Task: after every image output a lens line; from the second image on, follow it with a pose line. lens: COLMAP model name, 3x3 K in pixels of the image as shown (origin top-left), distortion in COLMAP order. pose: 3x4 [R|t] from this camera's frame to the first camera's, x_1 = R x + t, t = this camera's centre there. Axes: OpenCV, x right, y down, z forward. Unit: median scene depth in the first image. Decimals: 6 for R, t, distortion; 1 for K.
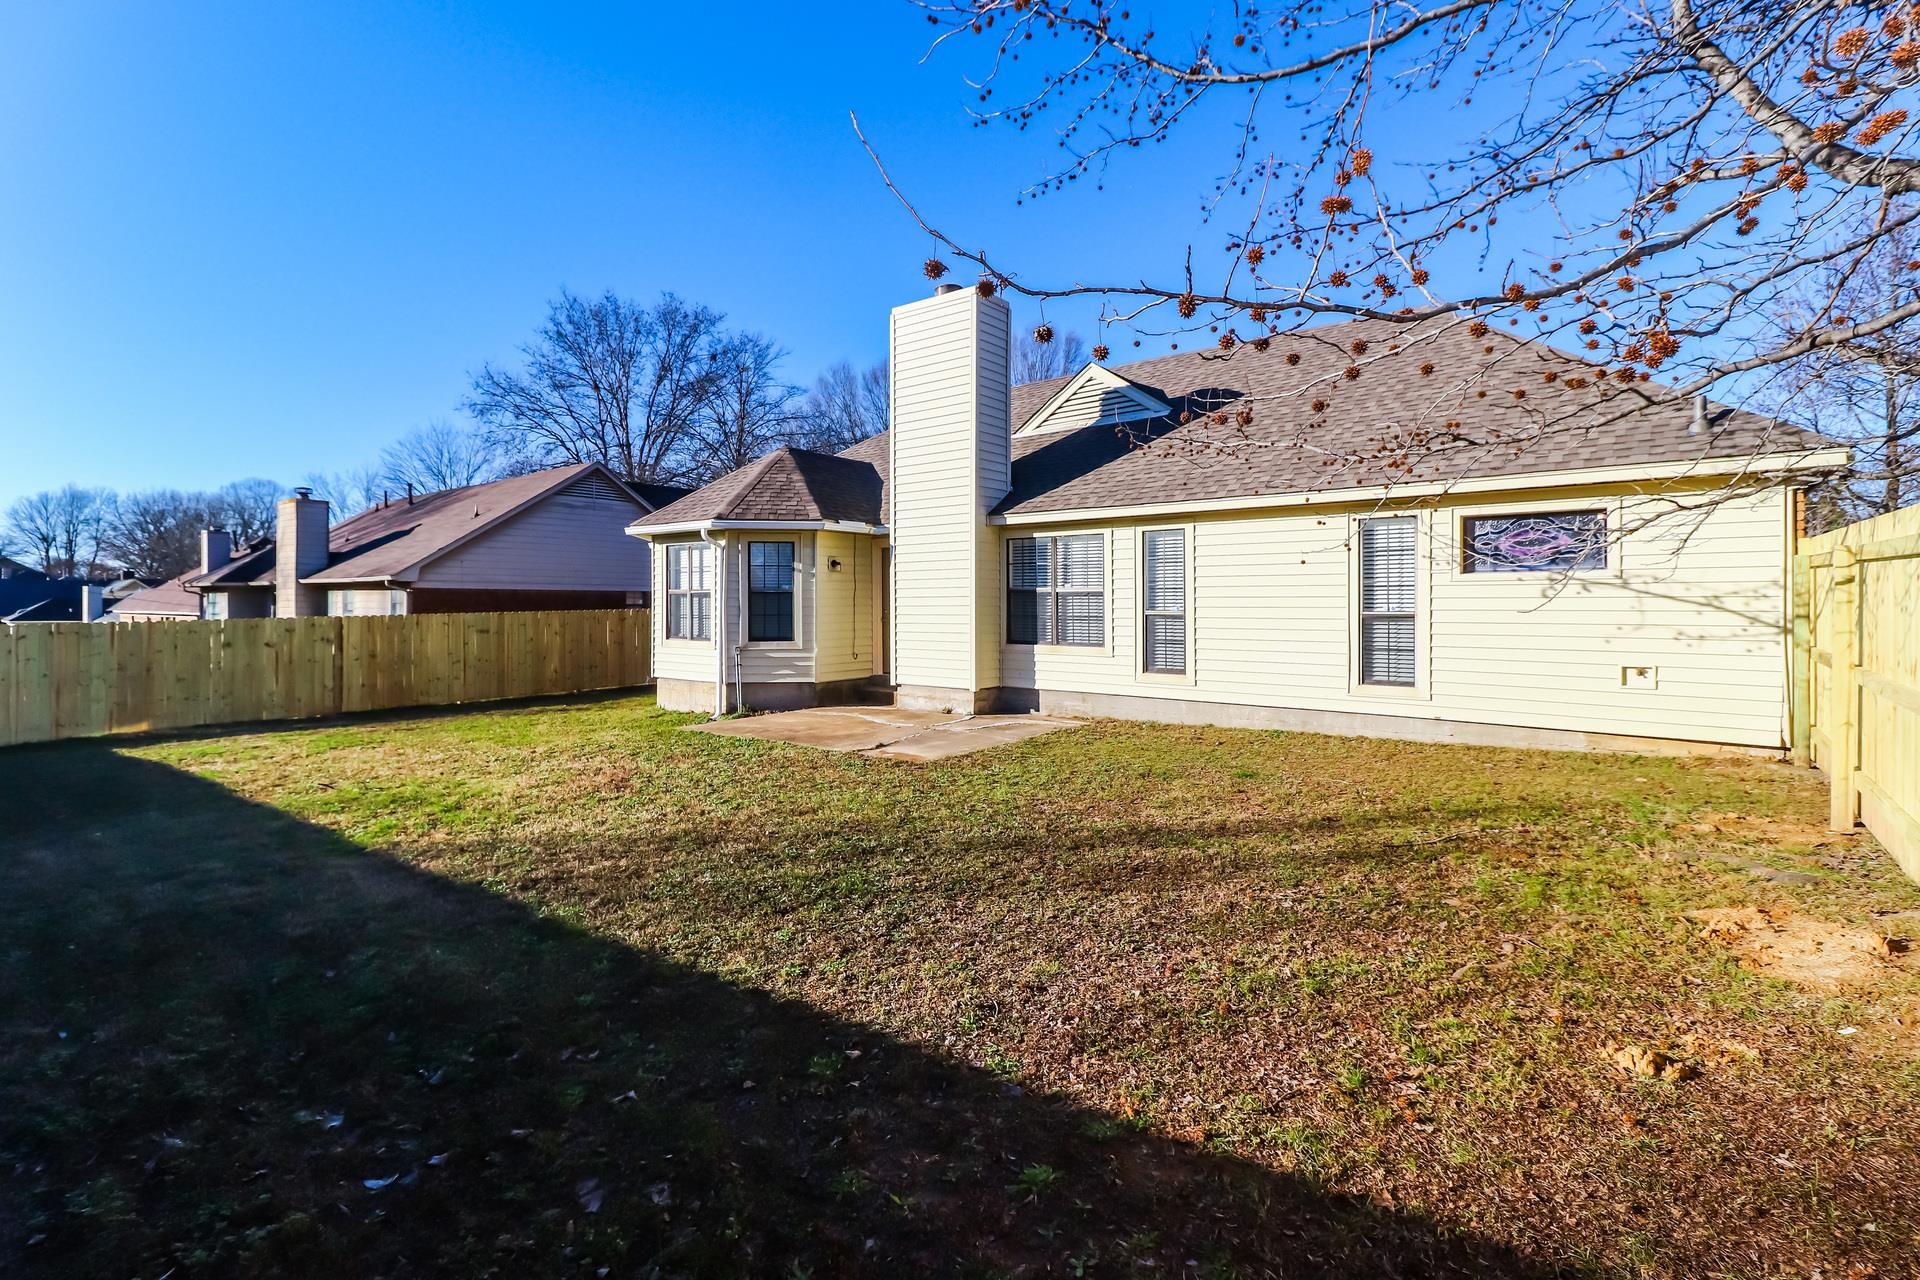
lens RADIAL K [[900.8, 0, 920.9], [0, 900.8, 609.3], [0, 0, 1]] dist [0.001713, -0.011372]
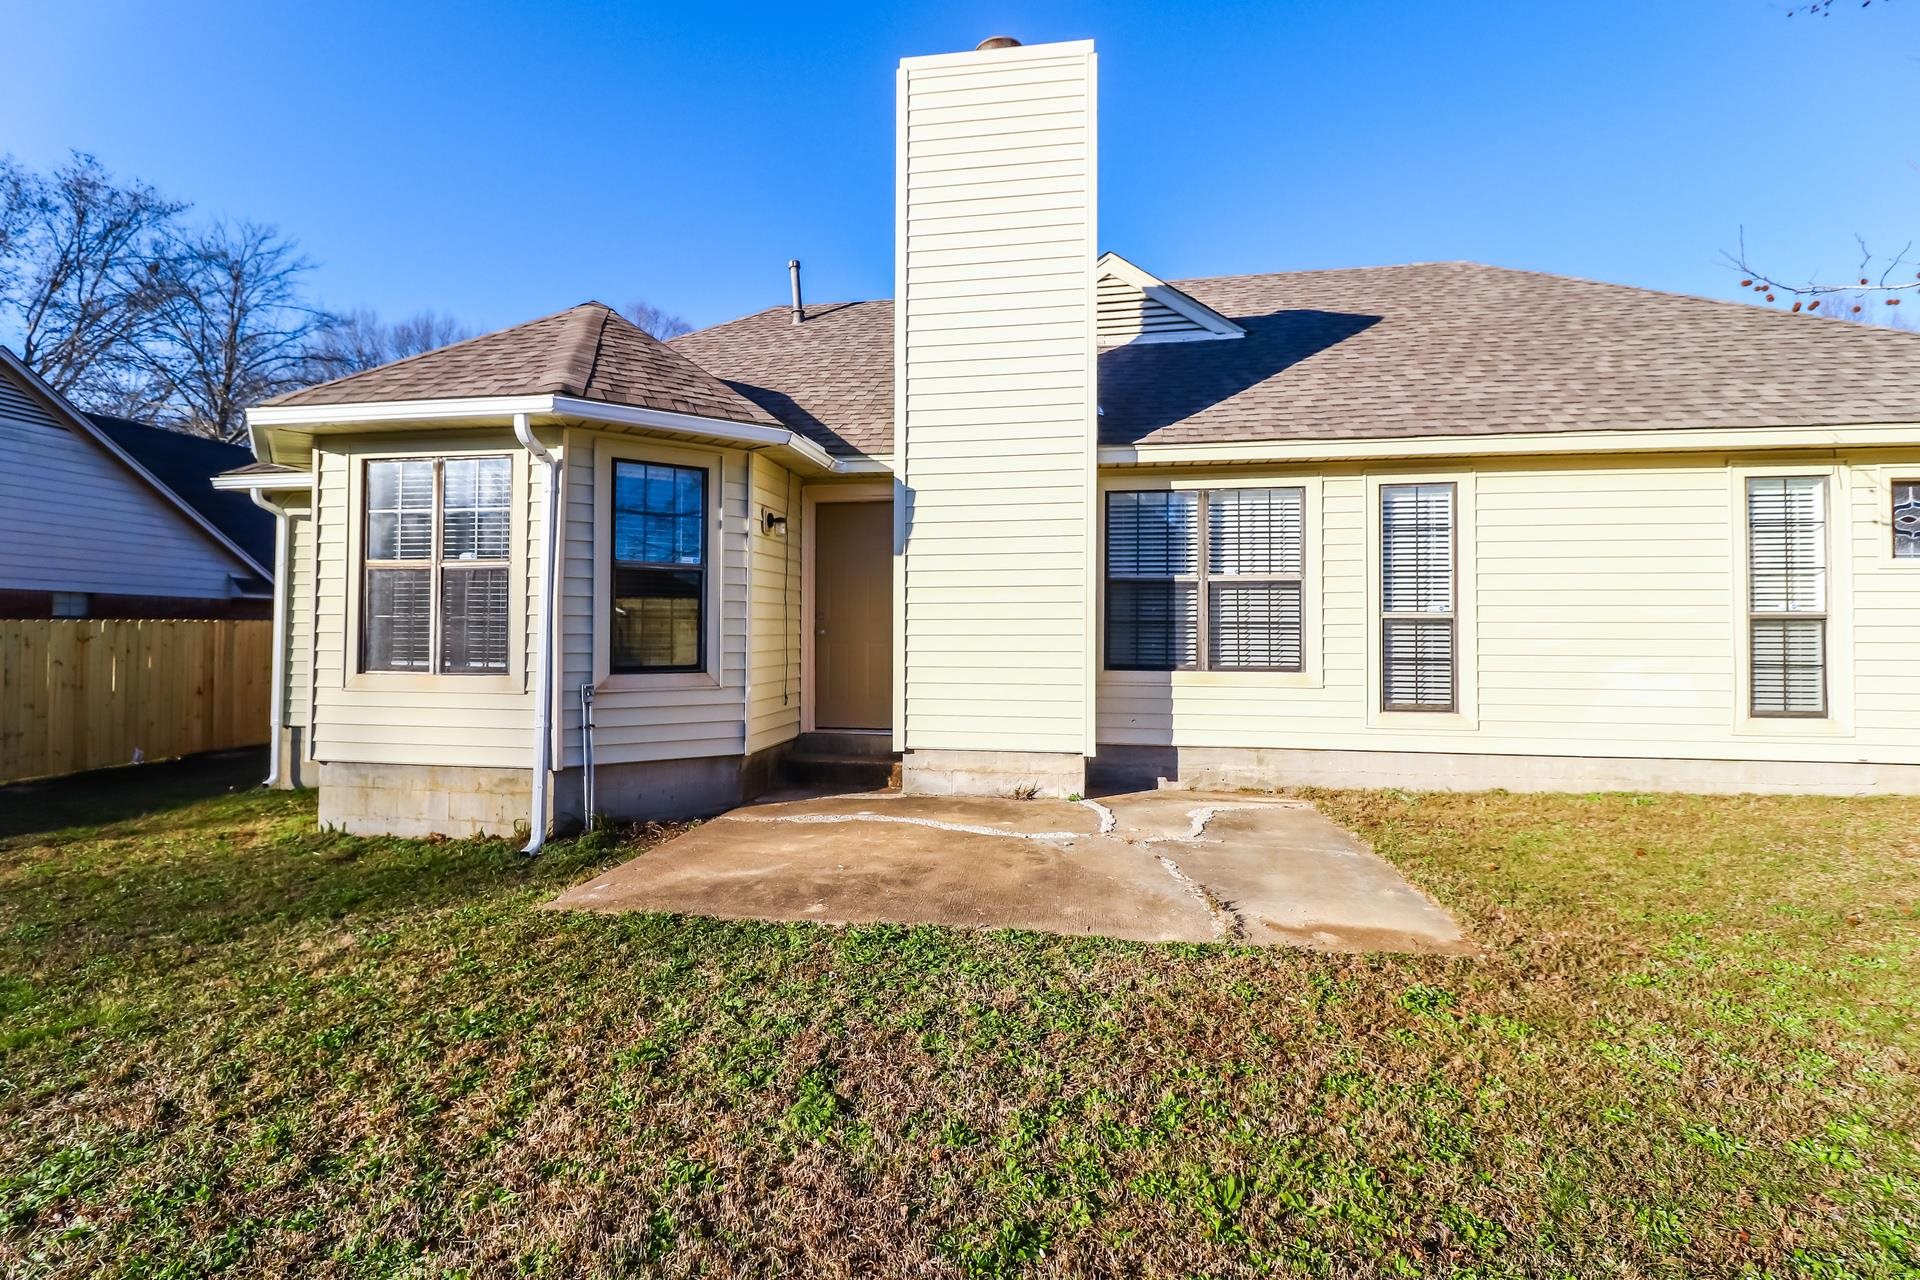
lens RADIAL K [[900.8, 0, 920.9], [0, 900.8, 609.3], [0, 0, 1]] dist [0.001713, -0.011372]
pose [[0.864636, 0.016015, 0.502144, -0.310779], [-0.001440, 0.999567, -0.029400, 0.016928], [-0.502398, 0.024697, 0.864284, 0.568529]]
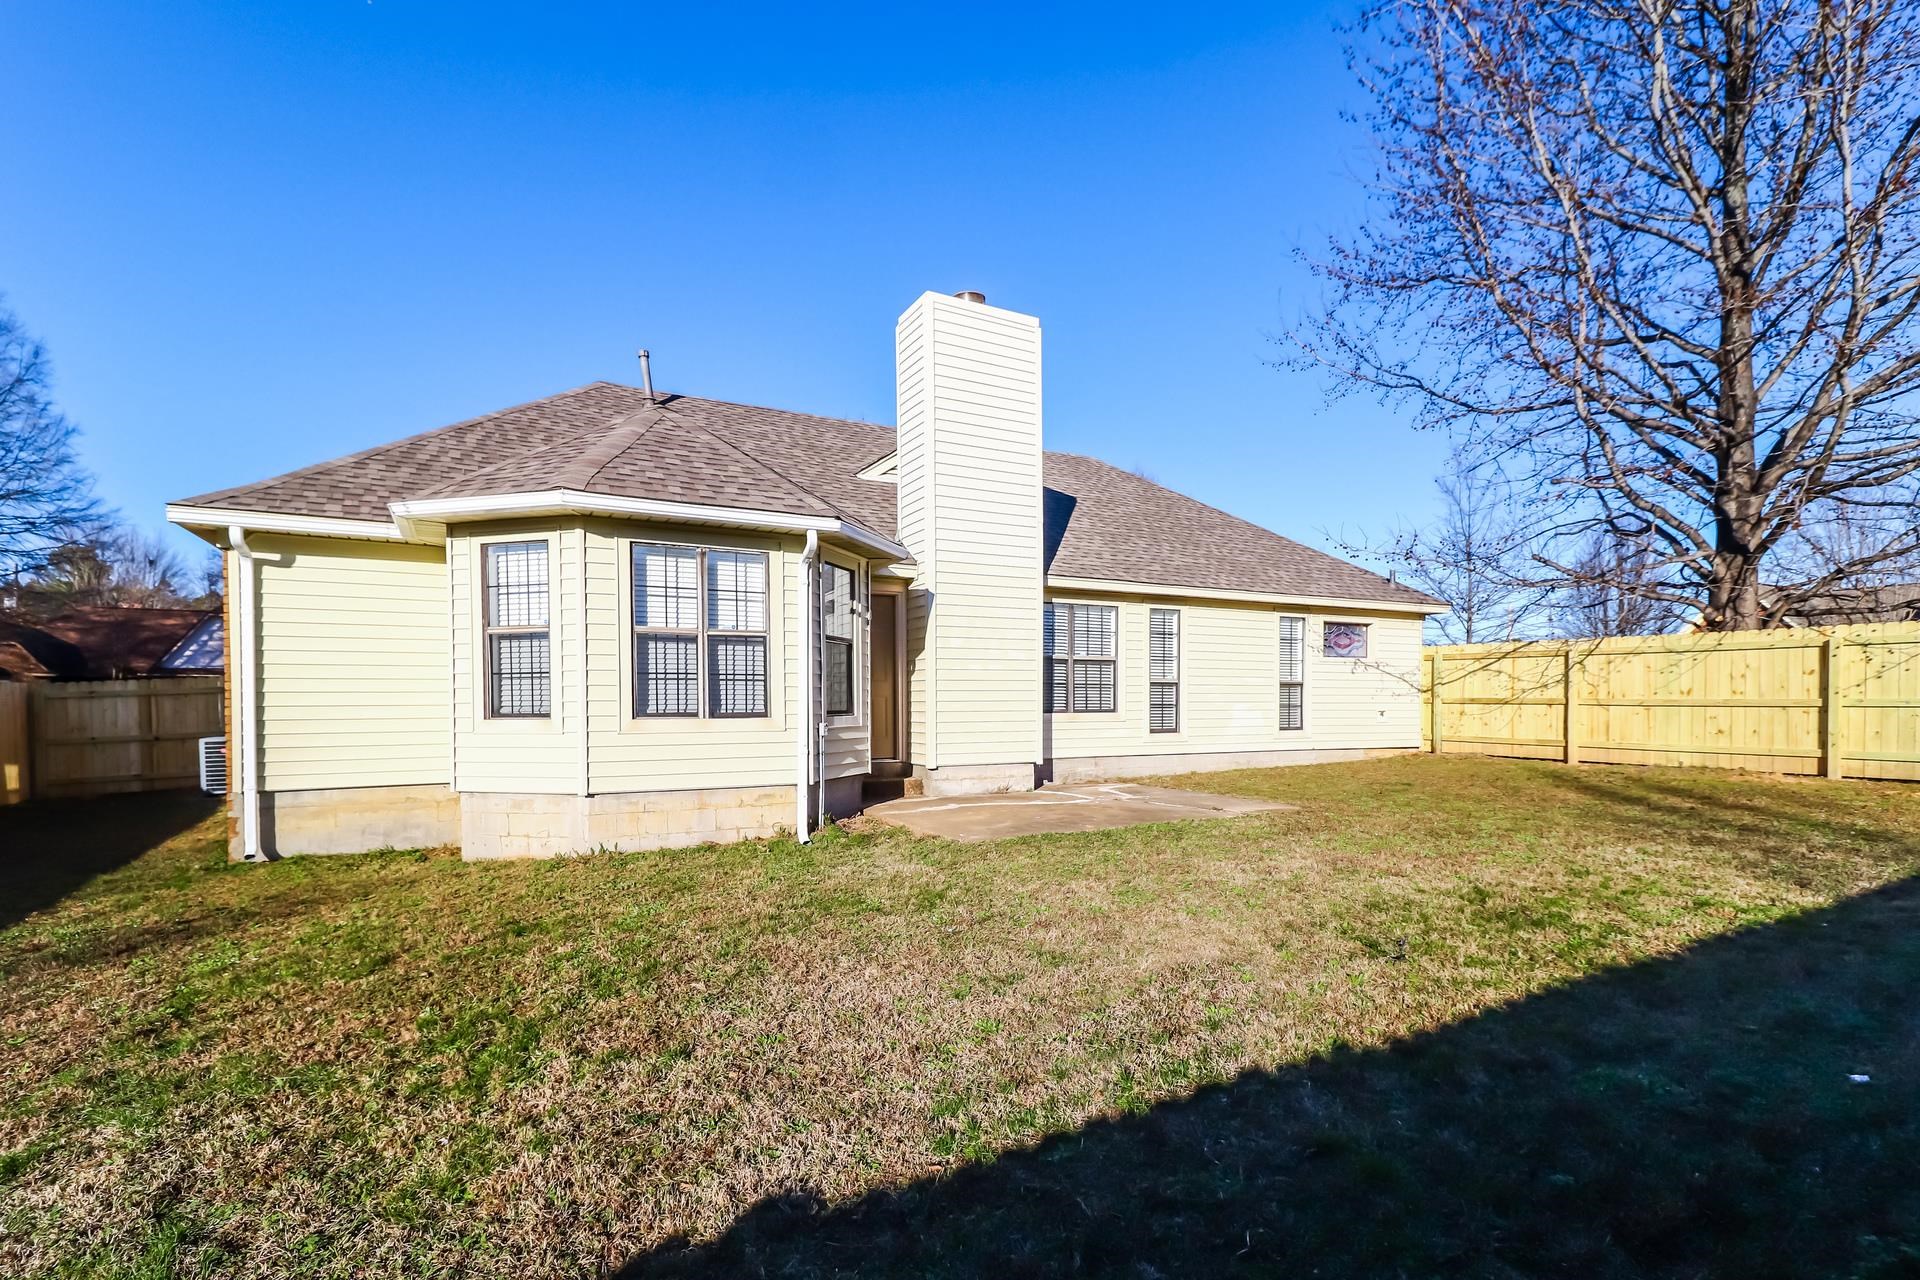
lens RADIAL K [[931.8, 0, 964.4], [0, 931.8, 716.4], [0, 0, 1]] dist [0.000149, -0.034422]
pose [[0.361121, -0.015115, 0.932396, -0.848765], [0.003692, 0.999884, 0.014779, 0.028239], [-0.932512, -0.001894, 0.361135, 0.725952]]
